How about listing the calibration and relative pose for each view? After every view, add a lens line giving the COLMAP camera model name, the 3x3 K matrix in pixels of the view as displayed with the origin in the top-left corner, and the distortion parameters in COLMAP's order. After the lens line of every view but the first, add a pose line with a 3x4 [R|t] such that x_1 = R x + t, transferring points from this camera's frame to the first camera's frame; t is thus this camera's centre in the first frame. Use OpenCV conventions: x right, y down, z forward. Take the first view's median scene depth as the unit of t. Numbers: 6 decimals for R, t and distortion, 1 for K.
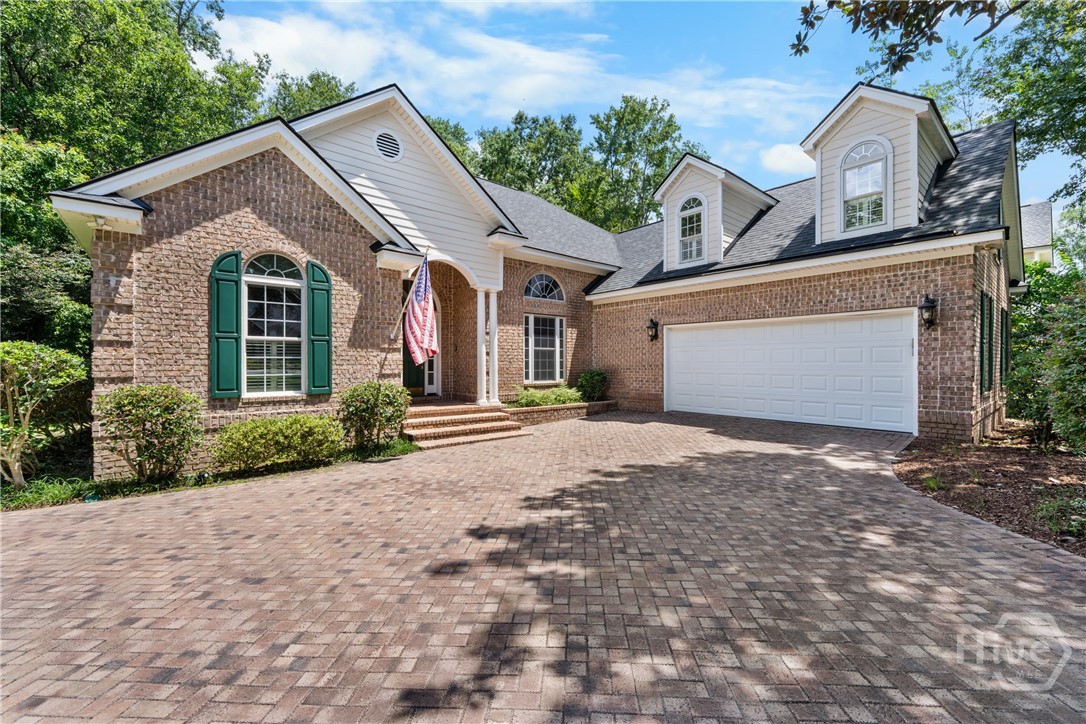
lens RADIAL K [[459.3, 0, 546.4], [0, 459.3, 371.5], [0, 0, 1]] dist [0.003710, 0.000158]
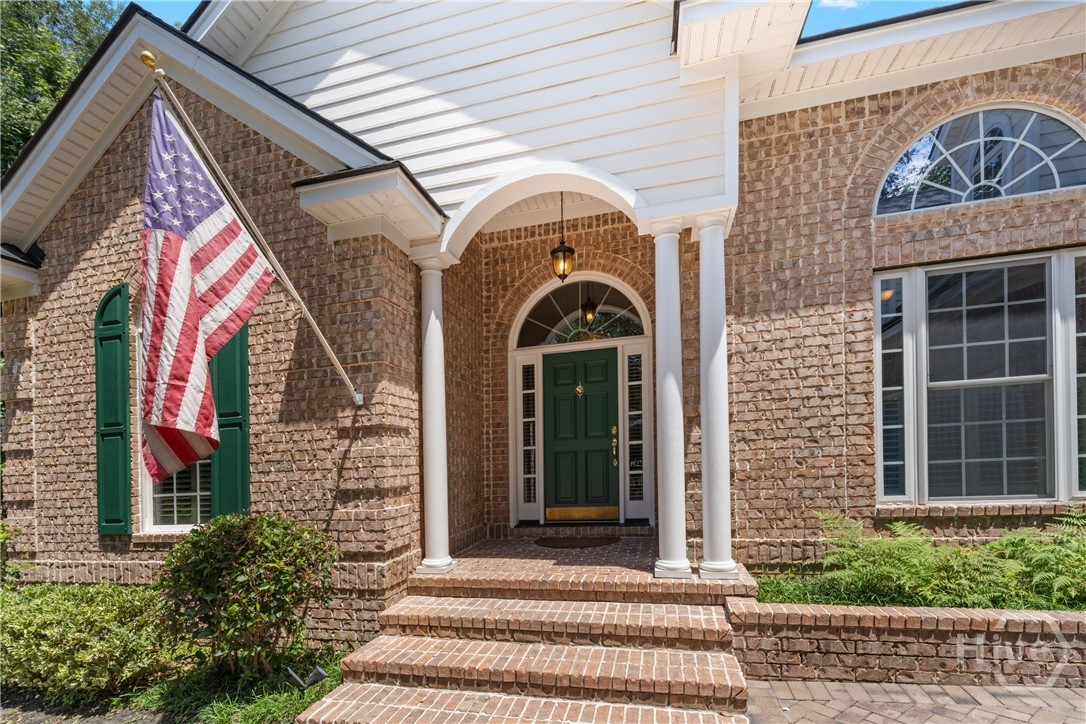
lens RADIAL K [[459.3, 0, 553.3], [0, 459.3, 470.1], [0, 0, 1]] dist [0.003710, 0.000158]
pose [[0.580038, -0.012235, -0.814498, 0.106336], [0.032079, 0.999455, 0.007832, -0.010745], [0.813958, -0.030671, 0.580114, 0.946724]]
